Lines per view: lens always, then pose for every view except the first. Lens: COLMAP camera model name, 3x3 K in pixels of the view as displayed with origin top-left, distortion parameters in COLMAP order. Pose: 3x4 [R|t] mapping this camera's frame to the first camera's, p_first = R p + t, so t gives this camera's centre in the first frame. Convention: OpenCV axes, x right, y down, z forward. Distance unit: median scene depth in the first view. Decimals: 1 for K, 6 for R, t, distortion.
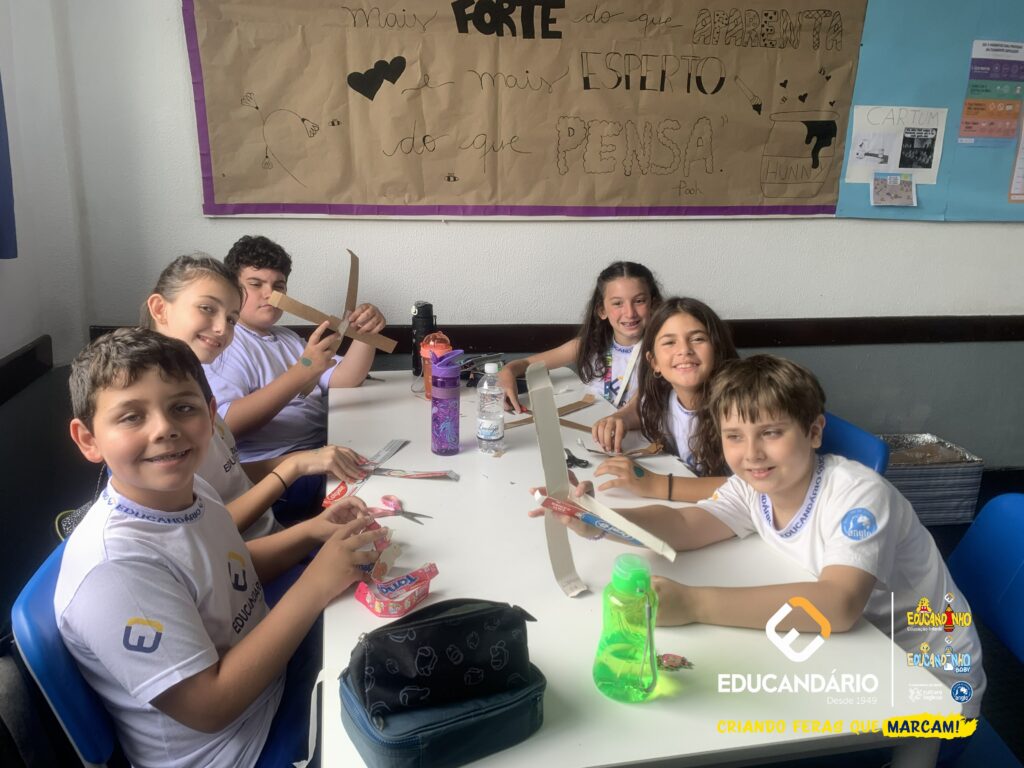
lens RADIAL K [[816.4, 0, 511.4], [0, 816.4, 389.1], [0, 0, 1]] dist [0.002064, 0.005038]
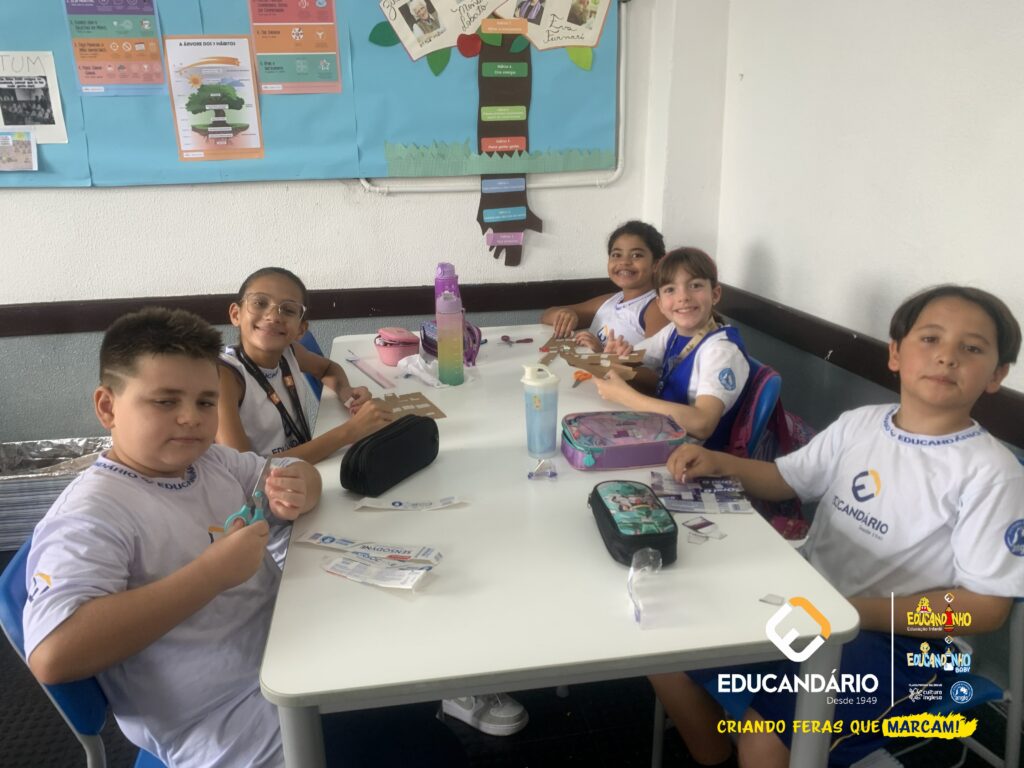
lens RADIAL K [[816.4, 0, 506.9], [0, 816.4, 382.6], [0, 0, 1]] dist [0.002064, 0.005038]
pose [[0.998952, -0.029093, -0.035333, 1.076049], [0.030628, 0.998574, 0.043720, -0.030160], [0.034010, -0.044756, 0.998419, 0.178966]]
